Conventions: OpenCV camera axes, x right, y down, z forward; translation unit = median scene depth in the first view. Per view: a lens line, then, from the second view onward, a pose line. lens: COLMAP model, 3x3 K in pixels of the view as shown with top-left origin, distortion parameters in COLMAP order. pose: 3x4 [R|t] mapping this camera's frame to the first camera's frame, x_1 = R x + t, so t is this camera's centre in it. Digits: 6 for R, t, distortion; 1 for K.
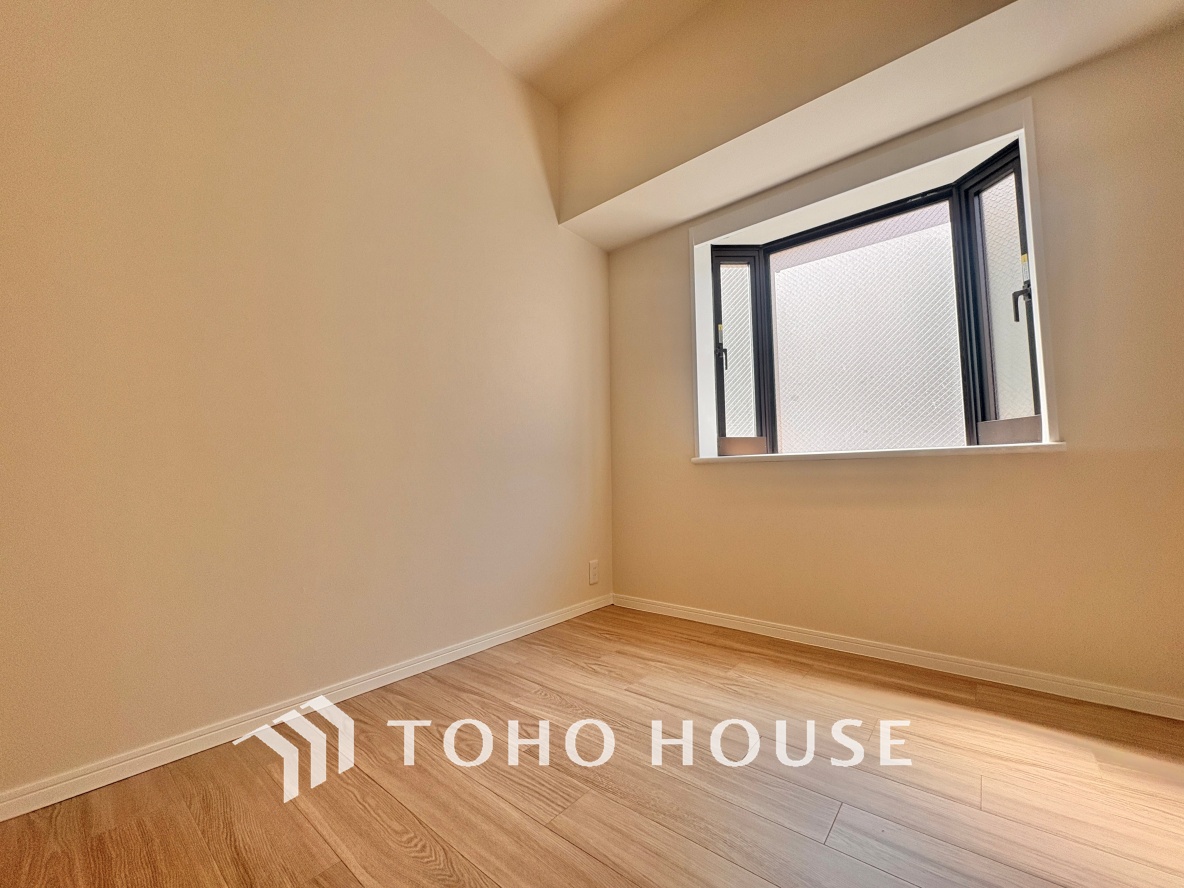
lens RADIAL K [[472.0, 0, 585.1], [0, 472.0, 439.3], [0, 0, 1]] dist [0.000107, 0.000120]
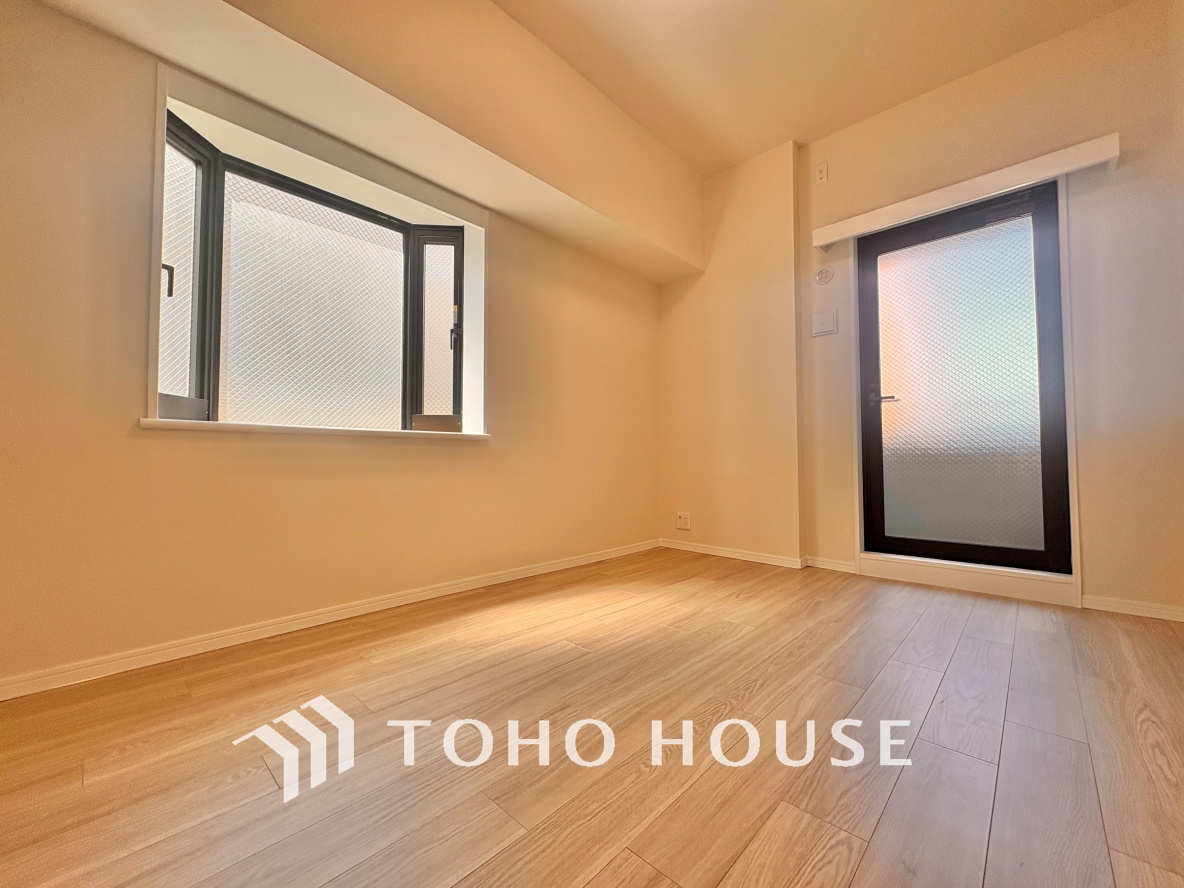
lens RADIAL K [[472.0, 0, 601.1], [0, 472.0, 440.0], [0, 0, 1]] dist [0.000107, 0.000120]
pose [[0.050116, 0.043302, 0.997804, -0.443589], [-0.090289, 0.995165, -0.038652, 0.039981], [-0.994654, -0.088154, 0.053783, 0.378997]]
